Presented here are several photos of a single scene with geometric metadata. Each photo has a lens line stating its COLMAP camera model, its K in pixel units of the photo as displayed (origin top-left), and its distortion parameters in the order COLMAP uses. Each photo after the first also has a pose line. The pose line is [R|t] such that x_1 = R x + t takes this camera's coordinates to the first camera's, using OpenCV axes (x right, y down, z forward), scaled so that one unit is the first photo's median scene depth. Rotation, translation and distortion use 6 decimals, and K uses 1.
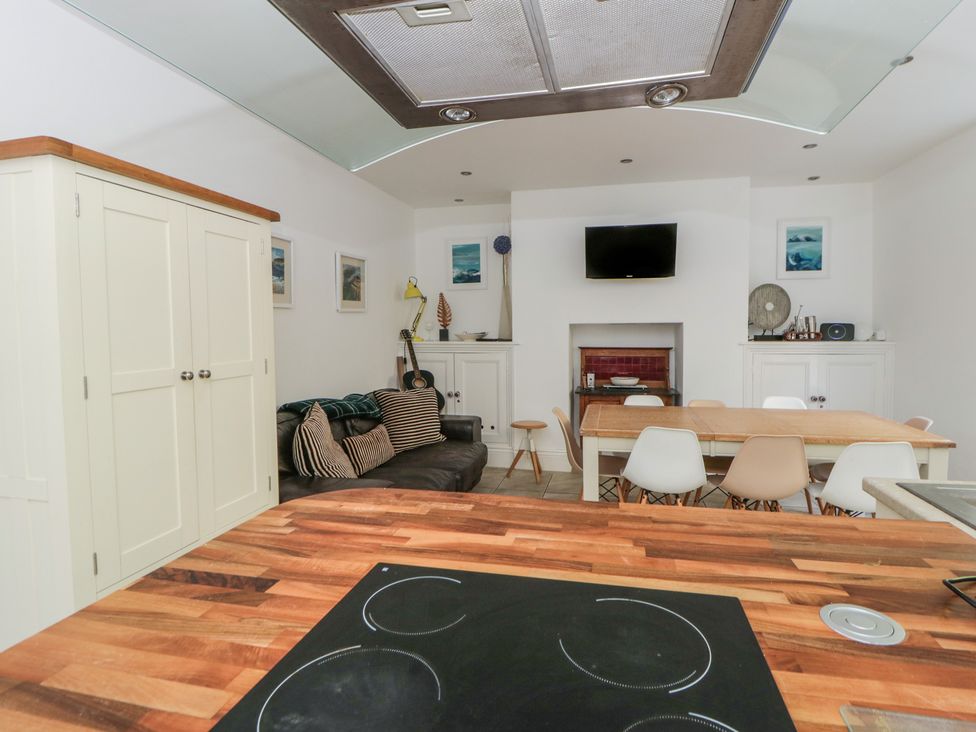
lens RADIAL K [[519.4, 0, 487.3], [0, 519.4, 356.9], [0, 0, 1]] dist [-0.014297, -0.003153]
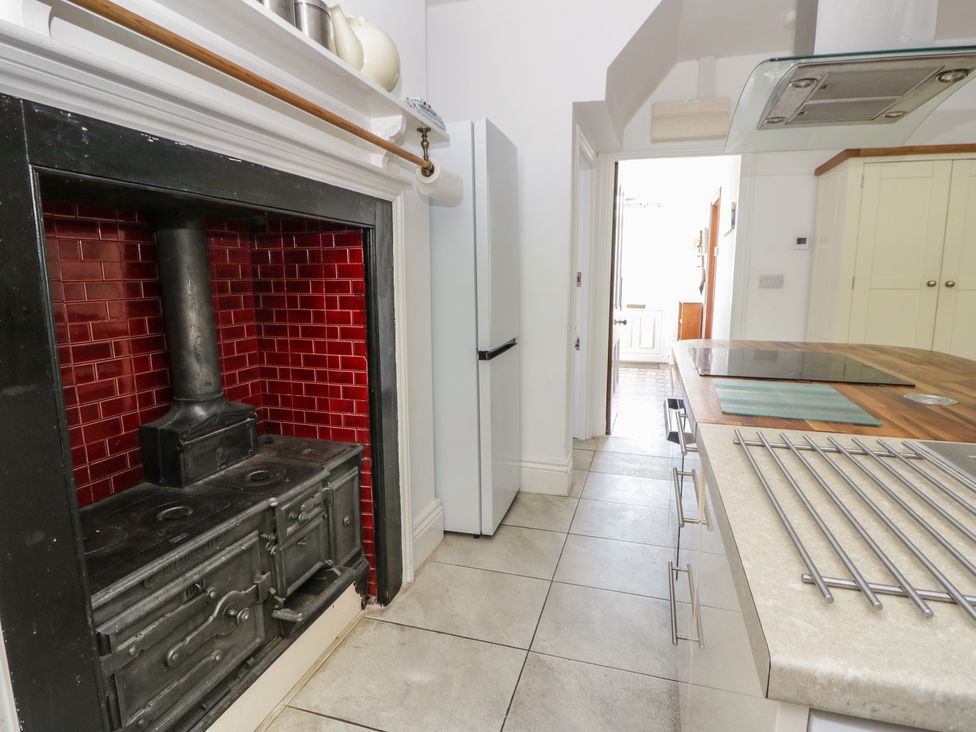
lens RADIAL K [[519.4, 0, 491.7], [0, 519.4, 364.7], [0, 0, 1]] dist [-0.014297, -0.003153]
pose [[-0.080183, 0.158554, -0.984089, 0.409532], [-0.049081, 0.985442, 0.162771, 0.035912], [0.995571, 0.061352, -0.071234, -0.051439]]
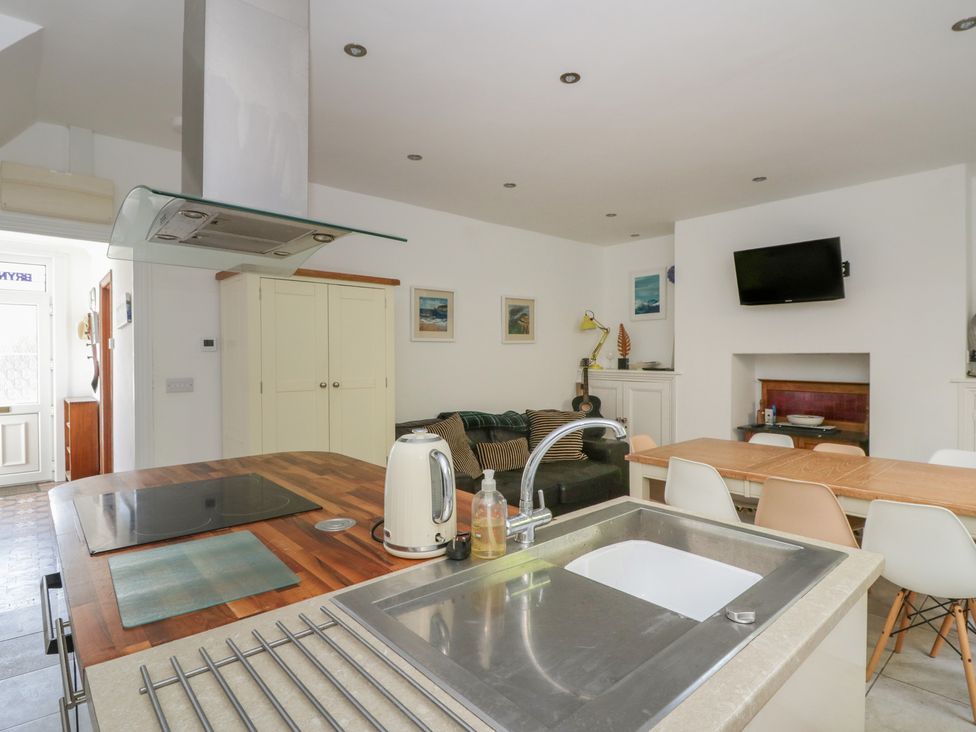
lens RADIAL K [[542.8, 0, 495.3], [0, 542.8, 367.2], [0, 0, 1]] dist [-0.003522, -0.008260]
pose [[0.803151, 0.018931, -0.595475, 0.384042], [-0.038467, 0.999057, -0.020121, -0.003267], [0.594533, 0.039066, 0.803122, -0.037955]]
